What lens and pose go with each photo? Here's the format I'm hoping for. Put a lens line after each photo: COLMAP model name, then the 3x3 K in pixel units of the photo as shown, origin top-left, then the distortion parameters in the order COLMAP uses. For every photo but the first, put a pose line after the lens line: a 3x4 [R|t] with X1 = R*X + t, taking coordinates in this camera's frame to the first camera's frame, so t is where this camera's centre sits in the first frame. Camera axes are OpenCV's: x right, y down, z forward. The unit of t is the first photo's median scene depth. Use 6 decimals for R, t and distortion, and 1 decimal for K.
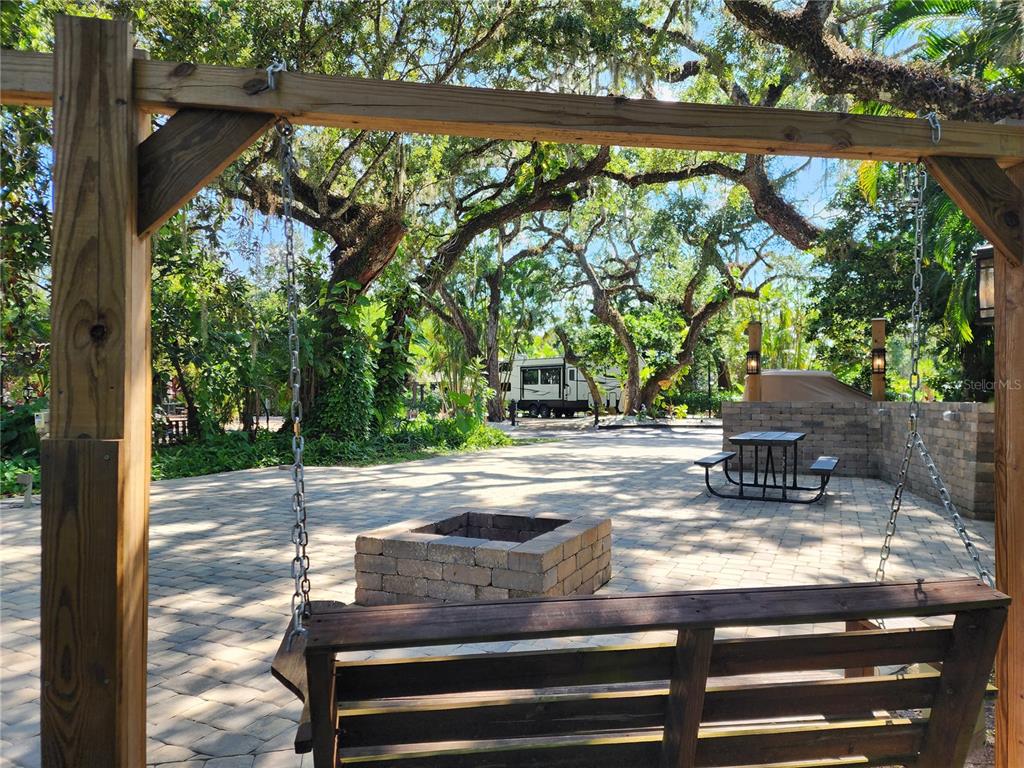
lens RADIAL K [[688.9, 0, 512.8], [0, 688.9, 396.6], [0, 0, 1]] dist [0.055802, -0.068141]
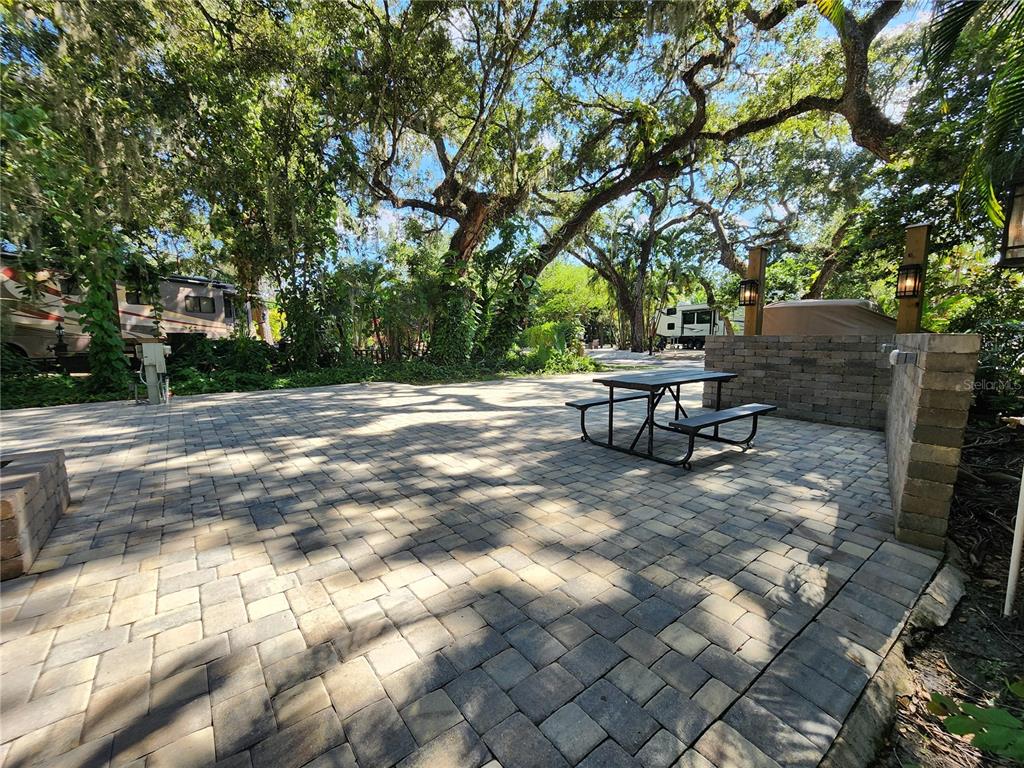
lens RADIAL K [[424.7, 0, 516.5], [0, 424.7, 383.3], [0, 0, 1]] dist [-0.001216, 0.003704]
pose [[0.893647, 0.045703, -0.446438, 0.252538], [0.005446, 0.993623, 0.112622, 0.003913], [0.448738, -0.103076, 0.887699, 0.269496]]
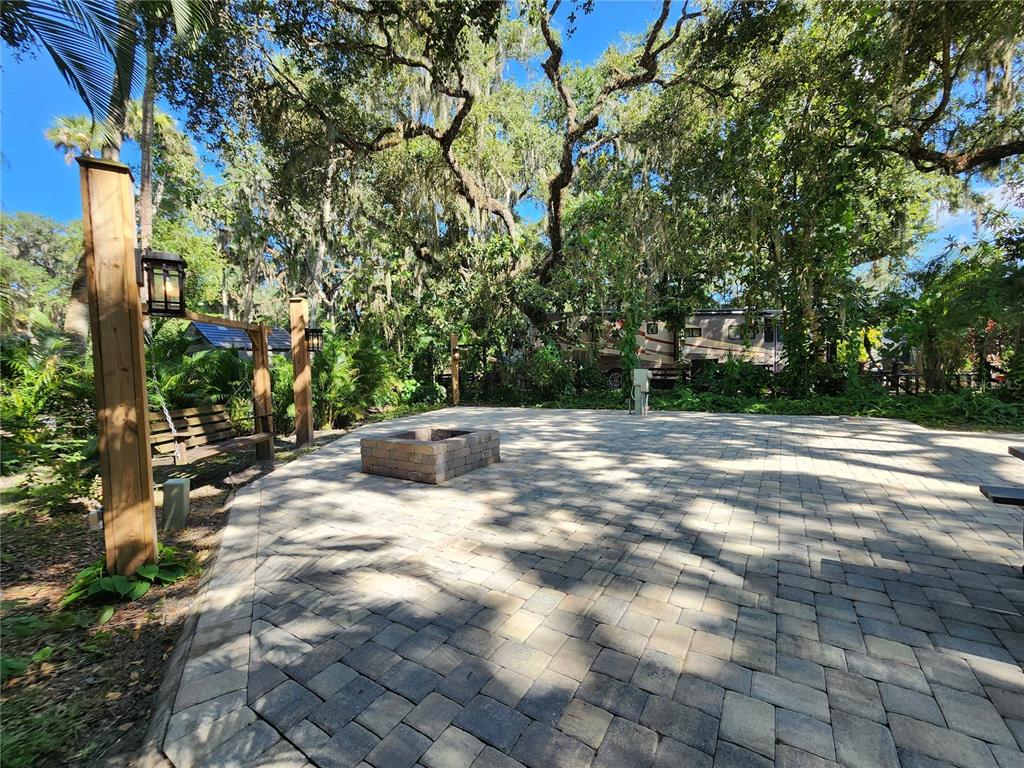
lens RADIAL K [[424.7, 0, 516.5], [0, 424.7, 383.3], [0, 0, 1]] dist [-0.001216, 0.003704]
pose [[-0.123578, 0.041689, -0.991459, 0.328534], [0.028510, 0.998854, 0.038446, 0.001924], [0.991925, -0.023516, -0.124625, 0.405420]]
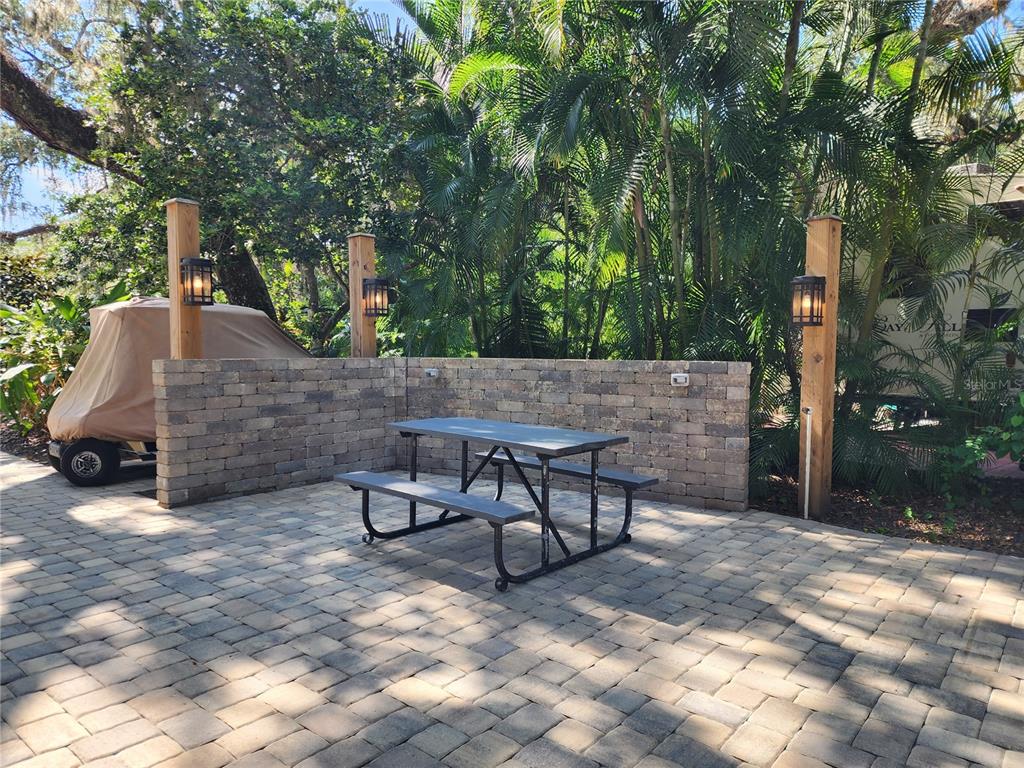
lens RADIAL K [[691.0, 0, 512.0], [0, 691.0, 384.0], [0, 0, 1]] dist [0.061370, -0.081217]
pose [[0.271871, -0.057730, 0.960601, -0.067953], [-0.010928, 0.997949, 0.063067, -0.007597], [-0.962272, -0.027643, 0.270683, 0.489750]]
